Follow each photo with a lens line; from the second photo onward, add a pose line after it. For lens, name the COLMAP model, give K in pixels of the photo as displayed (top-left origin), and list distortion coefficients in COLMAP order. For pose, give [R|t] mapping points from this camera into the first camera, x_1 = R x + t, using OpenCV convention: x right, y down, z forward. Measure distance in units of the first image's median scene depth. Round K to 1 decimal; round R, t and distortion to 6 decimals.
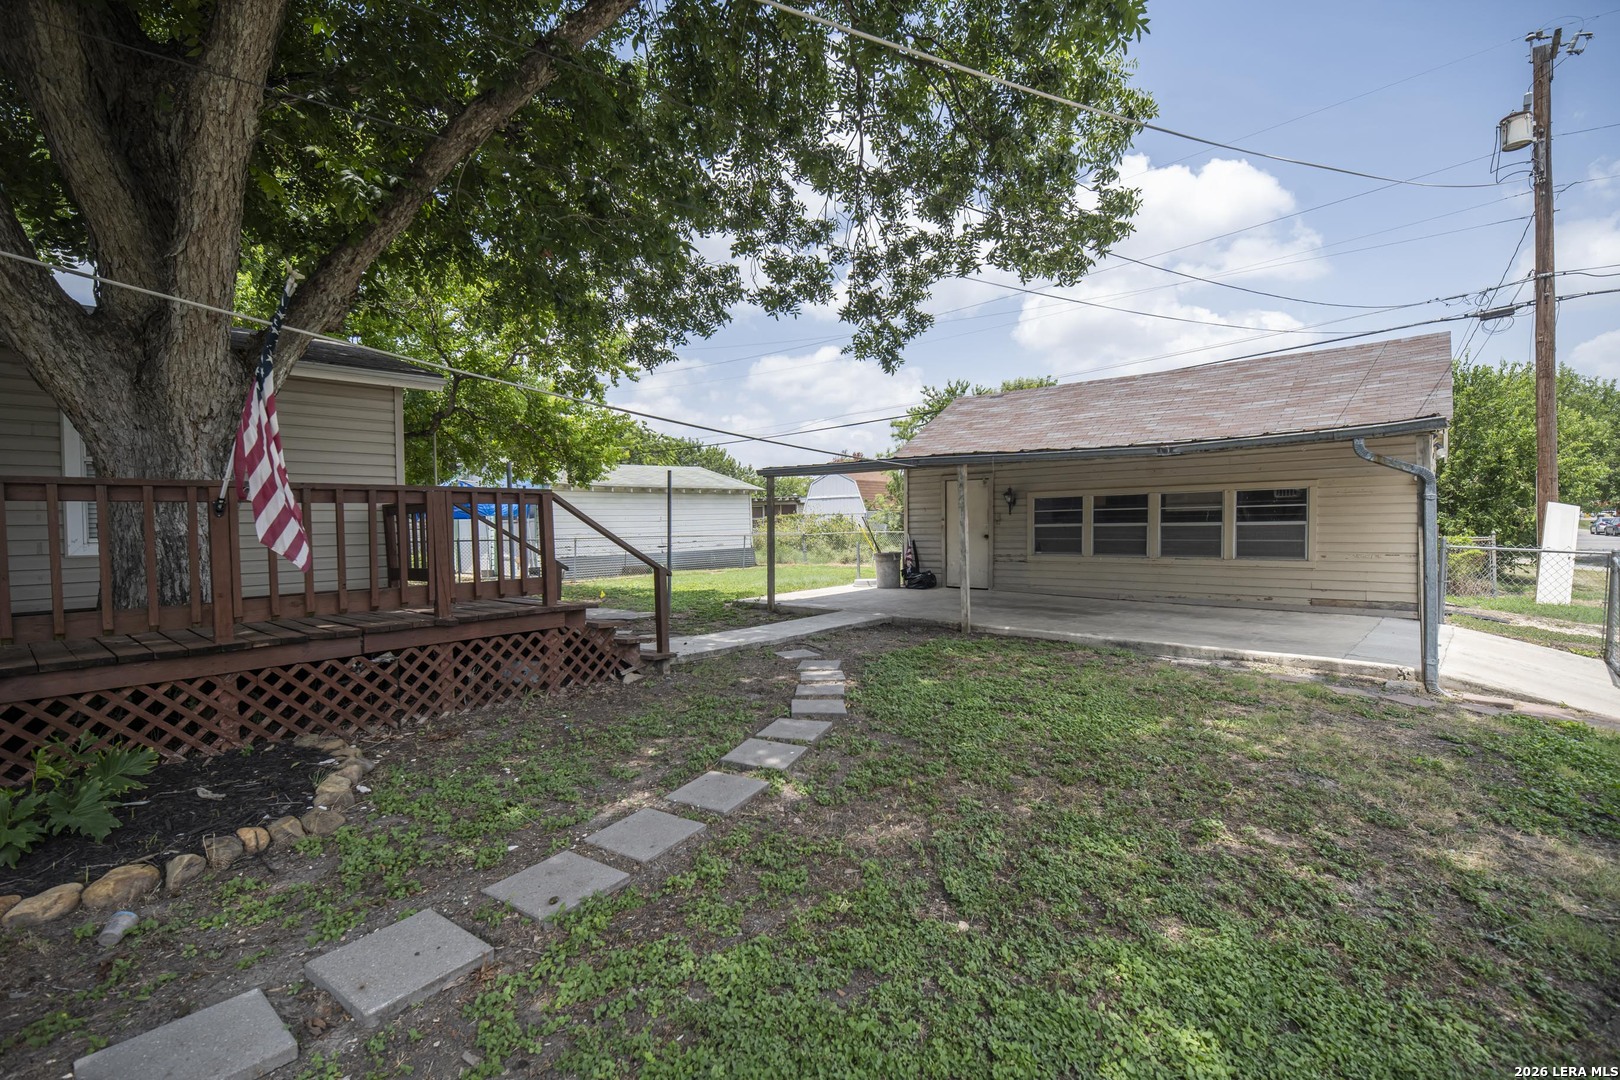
lens RADIAL K [[703.9, 0, 809.2], [0, 703.9, 528.9], [0, 0, 1]] dist [-0.005256, -0.001873]
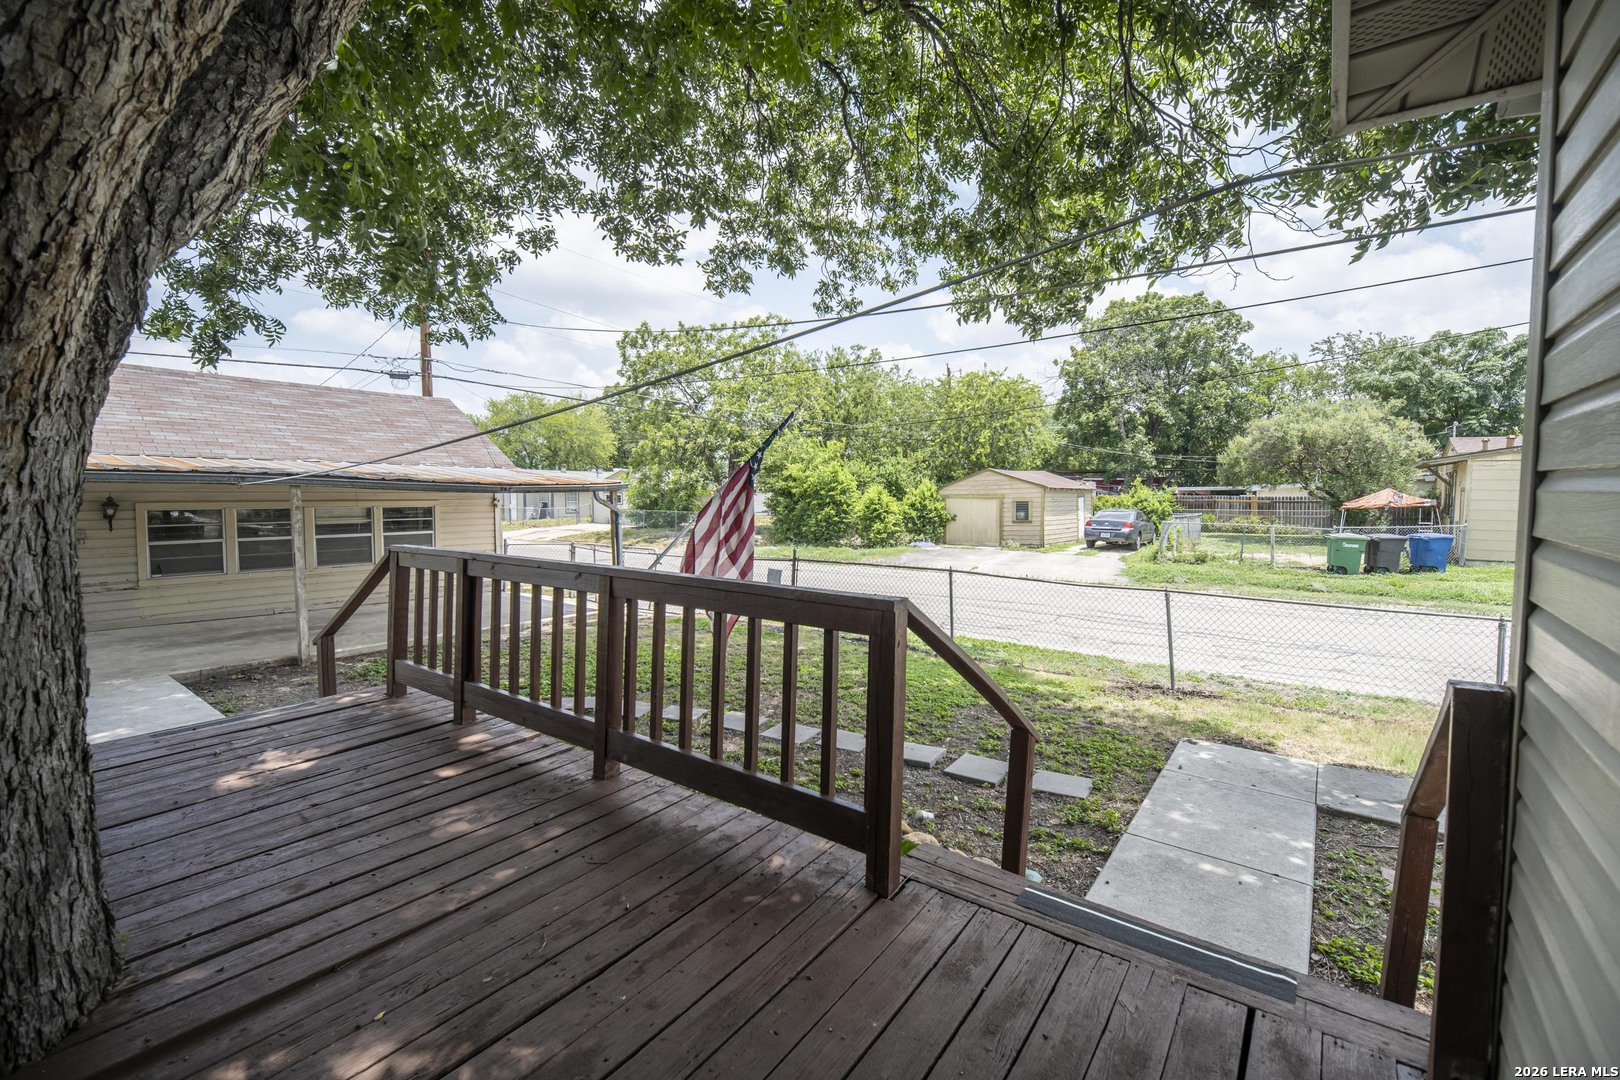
lens RADIAL K [[703.9, 0, 809.5], [0, 703.9, 543.6], [0, 0, 1]] dist [-0.005256, -0.001873]
pose [[-0.061938, -0.056717, 0.996467, -0.644005], [0.008512, 0.998318, 0.057352, -0.053402], [-0.998044, 0.012034, -0.061351, 0.330396]]
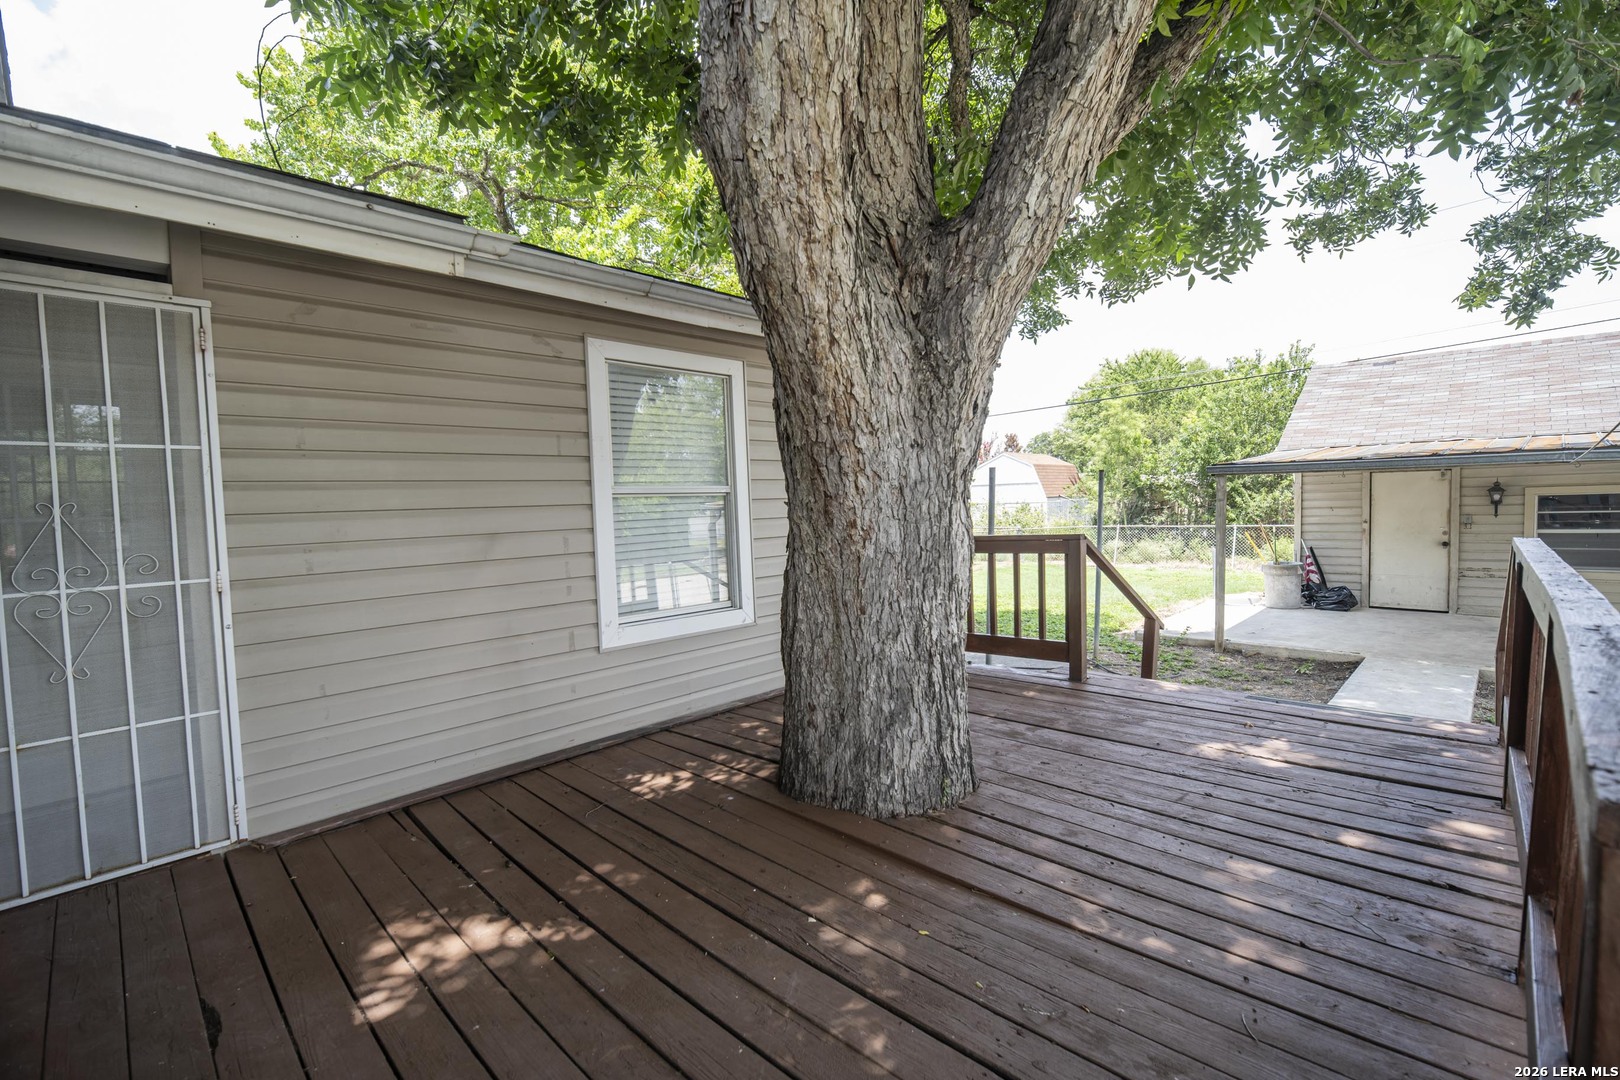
lens RADIAL K [[703.9, 0, 813.0], [0, 703.9, 541.6], [0, 0, 1]] dist [-0.005256, -0.001873]
pose [[0.996921, -0.016951, -0.076562, -0.475305], [0.020024, 0.999017, 0.039540, -0.045441], [0.075817, -0.040951, 0.996281, 0.226264]]
